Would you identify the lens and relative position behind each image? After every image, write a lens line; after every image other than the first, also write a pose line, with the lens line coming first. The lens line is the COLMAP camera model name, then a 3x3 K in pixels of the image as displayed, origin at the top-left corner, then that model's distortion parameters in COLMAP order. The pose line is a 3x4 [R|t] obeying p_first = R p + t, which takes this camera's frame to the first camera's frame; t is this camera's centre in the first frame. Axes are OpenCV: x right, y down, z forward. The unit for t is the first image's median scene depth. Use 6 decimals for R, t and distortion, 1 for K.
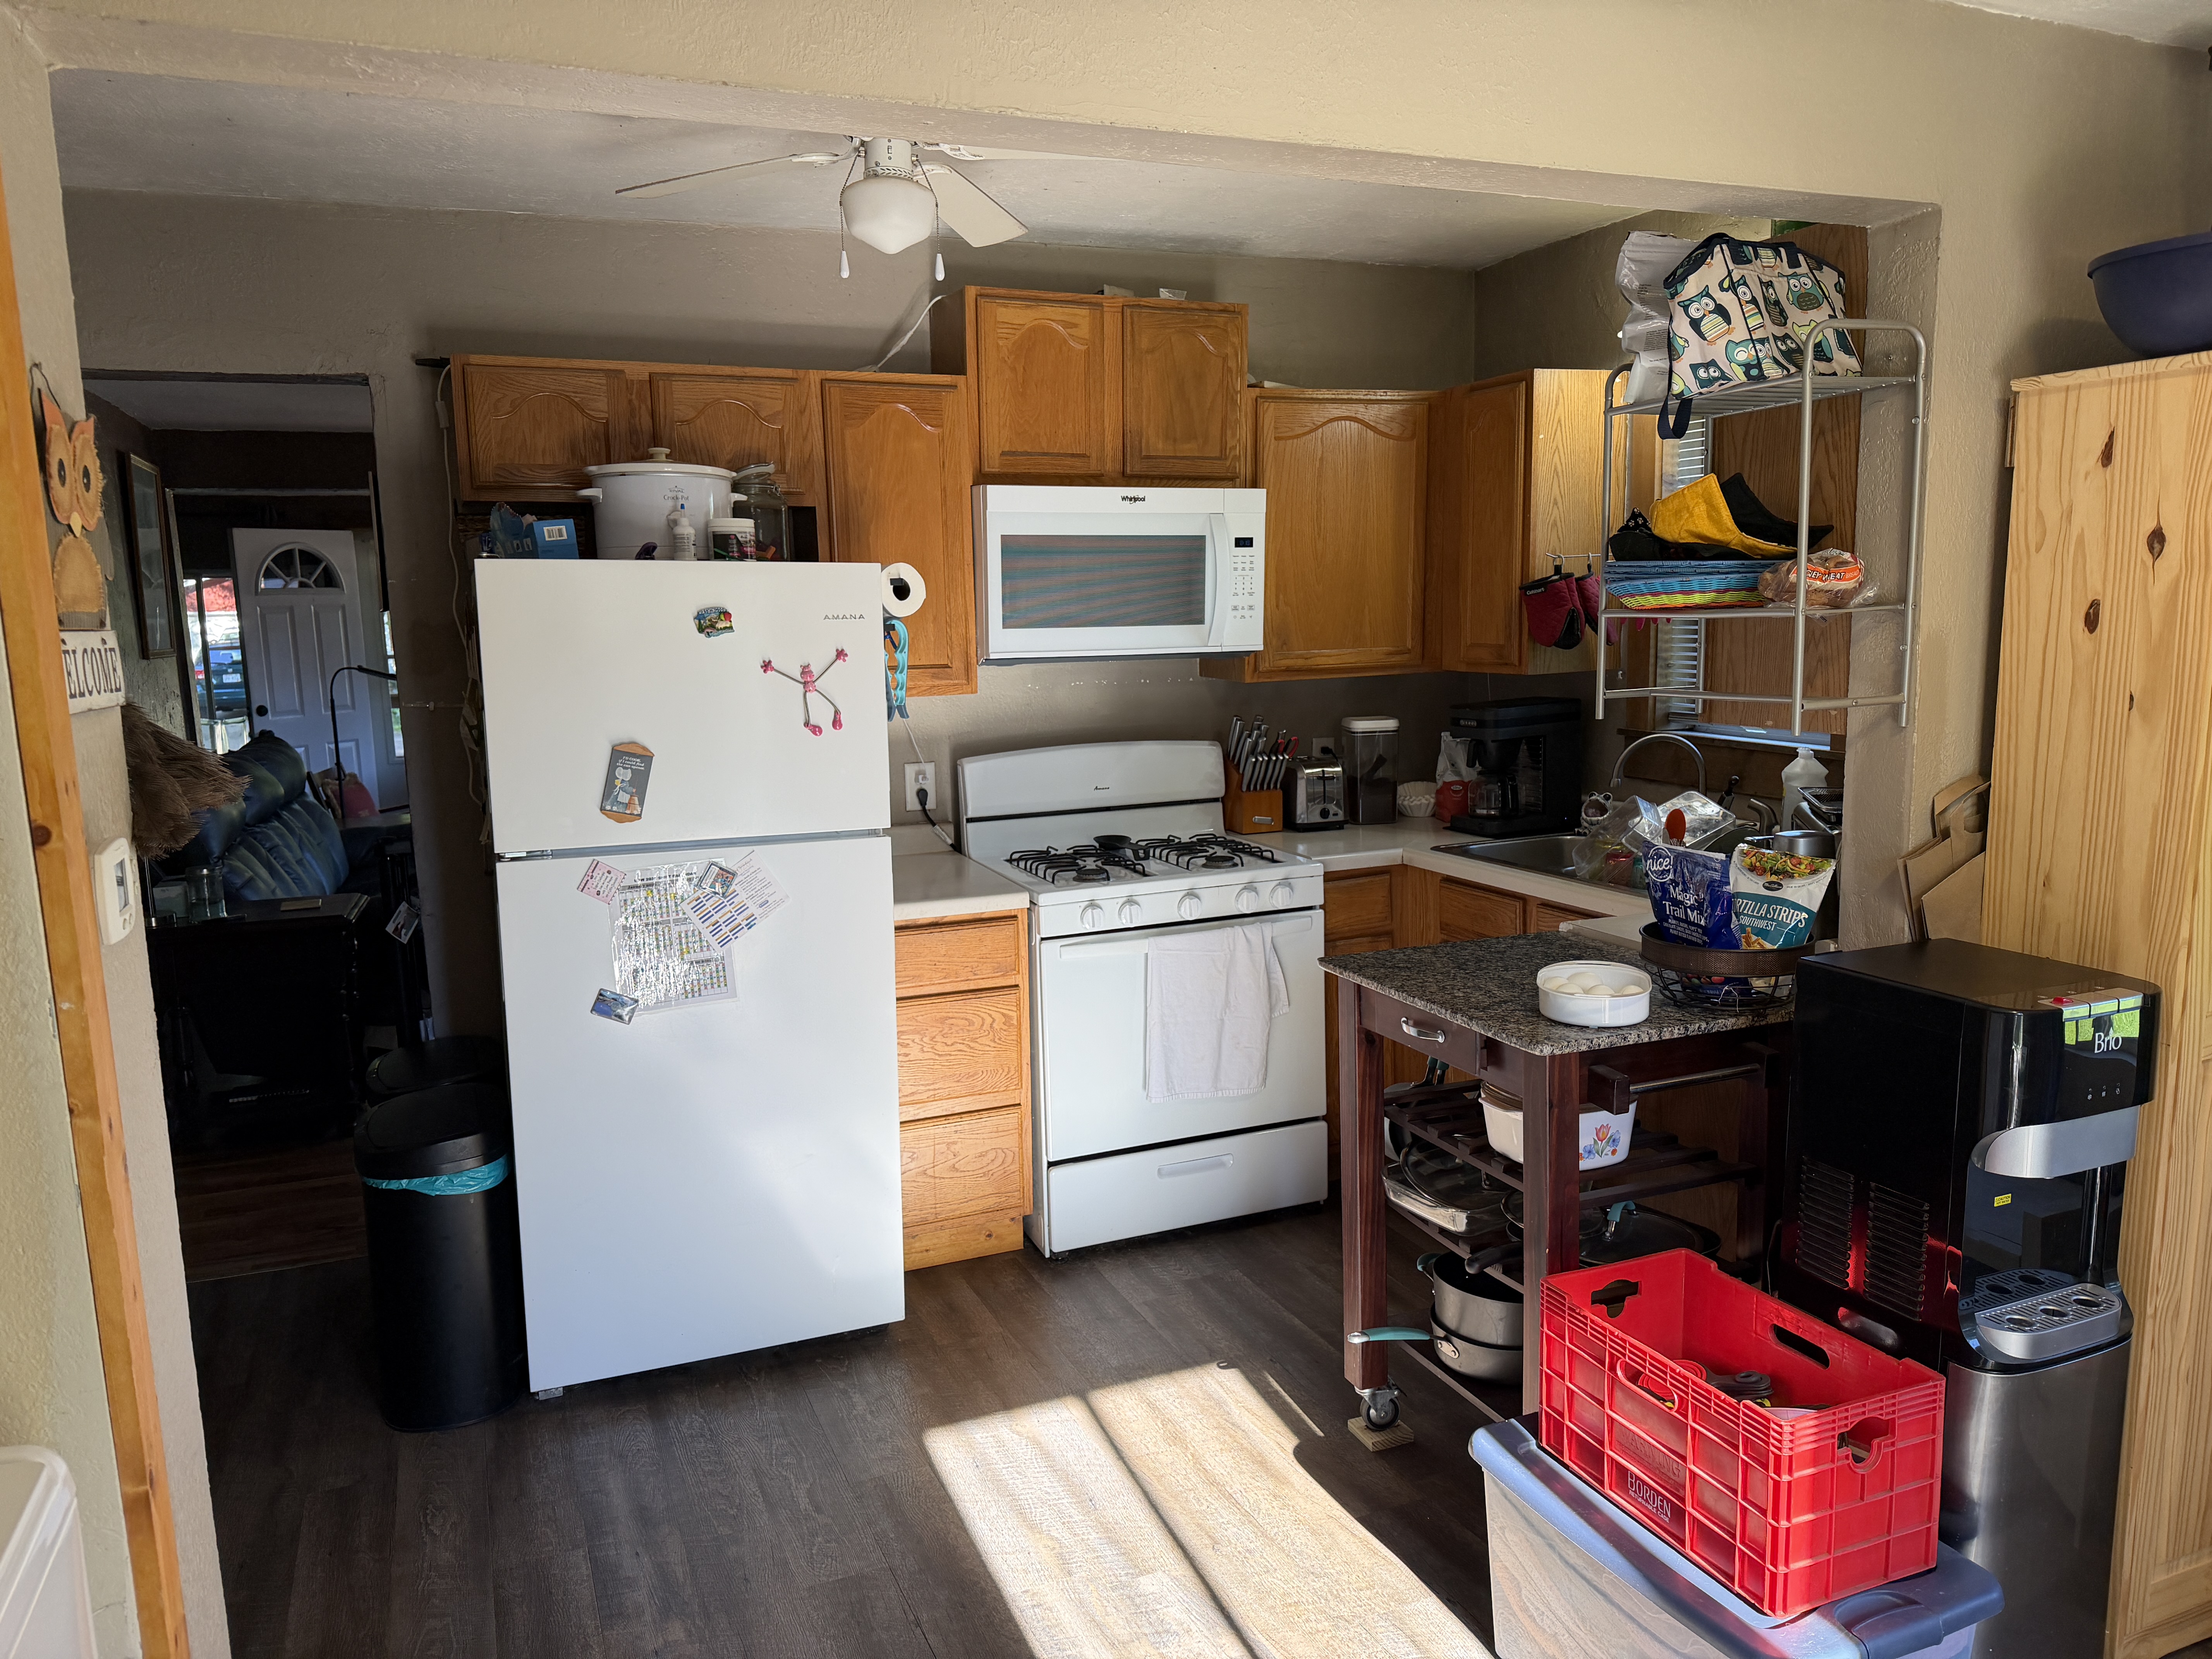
lens RADIAL K [[1571.9, 0, 1106.0], [0, 1571.9, 829.5], [0, 0, 1]] dist [0.033519, -0.003466]
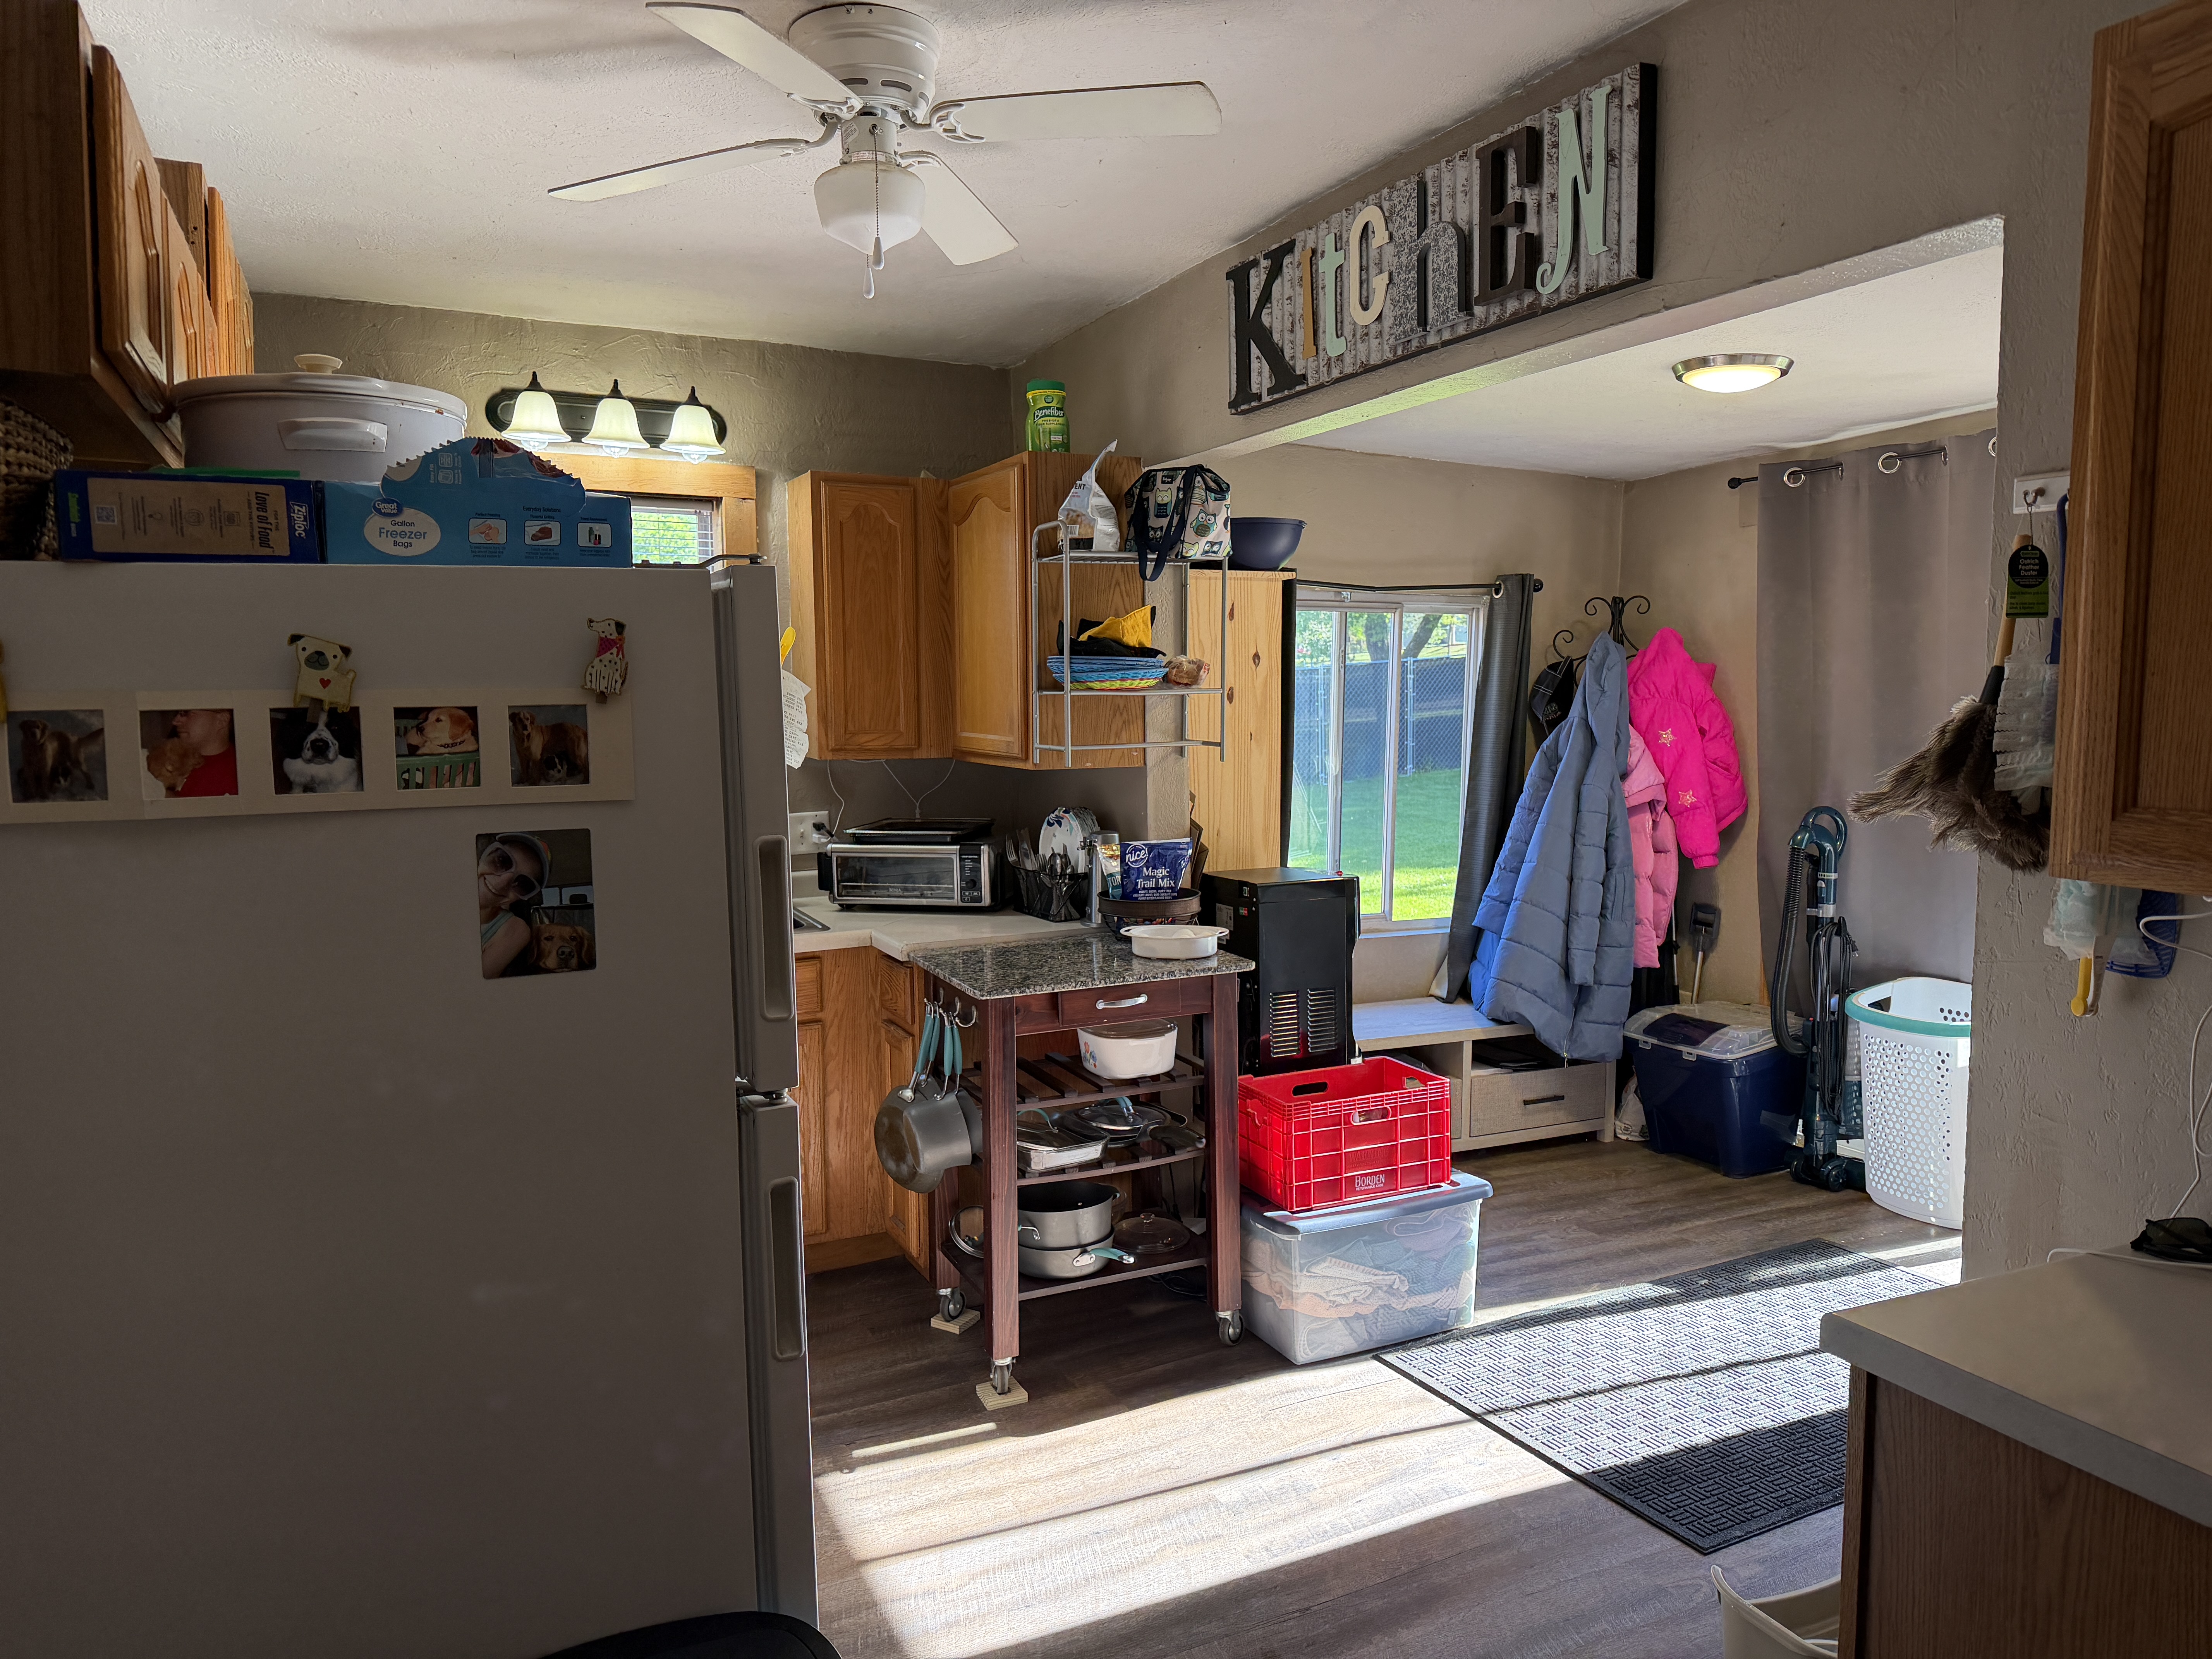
lens RADIAL K [[1571.9, 0, 1106.0], [0, 1571.9, 829.5], [0, 0, 1]] dist [0.033519, -0.003466]
pose [[-0.076964, -0.070231, 0.994557, -1.161210], [0.159692, 0.983770, 0.081827, -0.132773], [-0.984162, 0.165121, -0.064499, 1.132432]]
